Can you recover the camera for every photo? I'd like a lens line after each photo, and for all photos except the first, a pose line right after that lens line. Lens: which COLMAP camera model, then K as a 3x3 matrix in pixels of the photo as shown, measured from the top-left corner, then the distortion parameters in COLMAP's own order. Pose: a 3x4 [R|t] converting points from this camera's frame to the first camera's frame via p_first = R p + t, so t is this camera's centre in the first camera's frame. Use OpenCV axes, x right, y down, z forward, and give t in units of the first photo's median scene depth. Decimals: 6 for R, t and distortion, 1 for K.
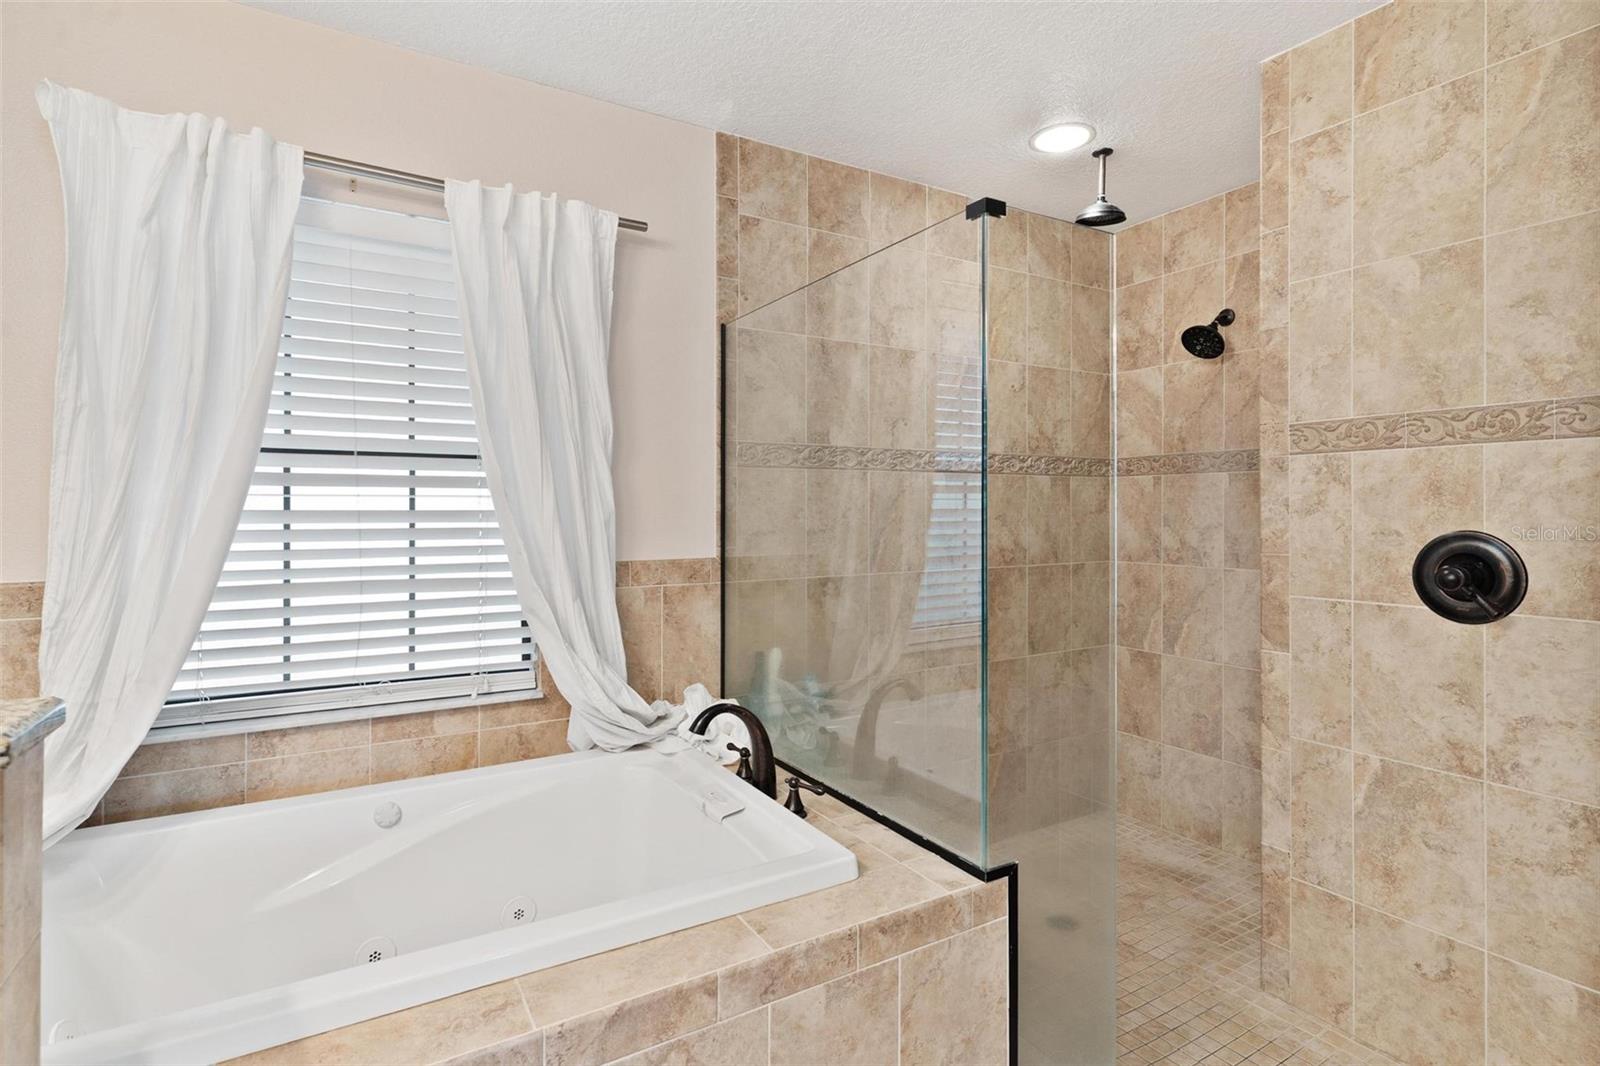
lens RADIAL K [[796.8, 0, 801.3], [0, 796.8, 509.4], [0, 0, 1]] dist [0.002846, 0.000793]
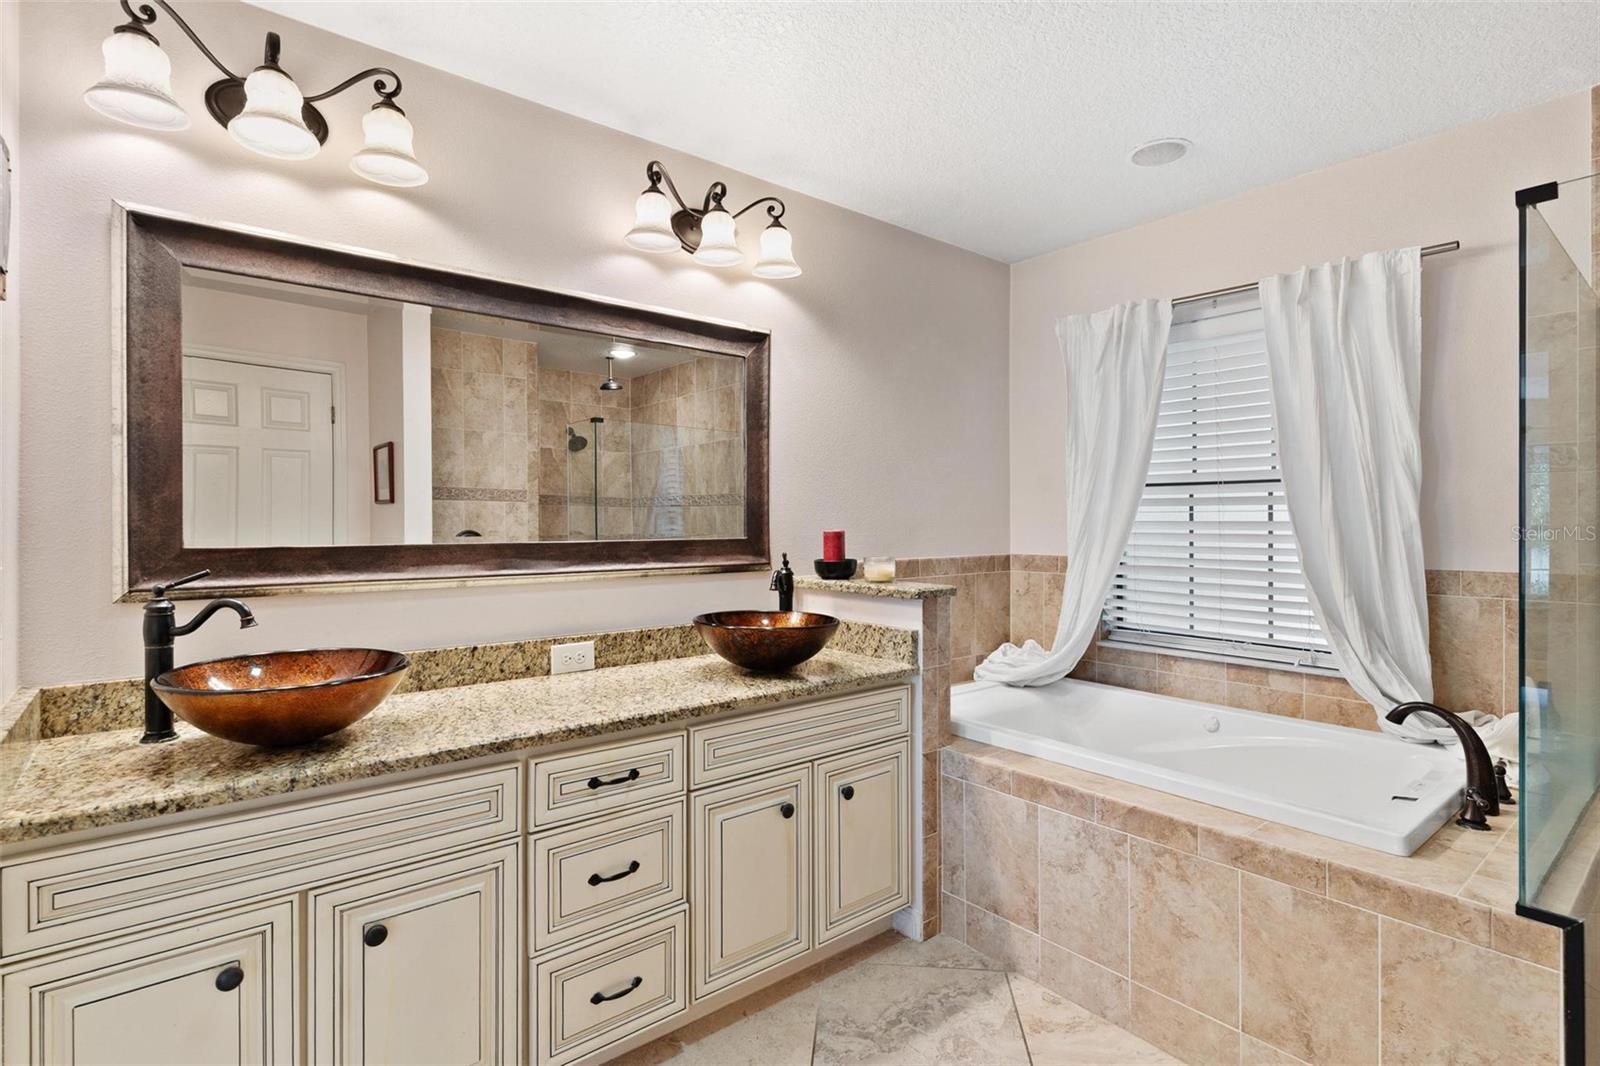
lens RADIAL K [[777.9, 0, 795.3], [0, 777.9, 516.6], [0, 0, 1]] dist [-0.000292, 0.000407]
pose [[0.144399, -0.003056, -0.989515, 0.828550], [-0.000234, 0.999995, -0.003123, -0.001773], [0.989519, 0.000683, 0.144398, 0.013706]]
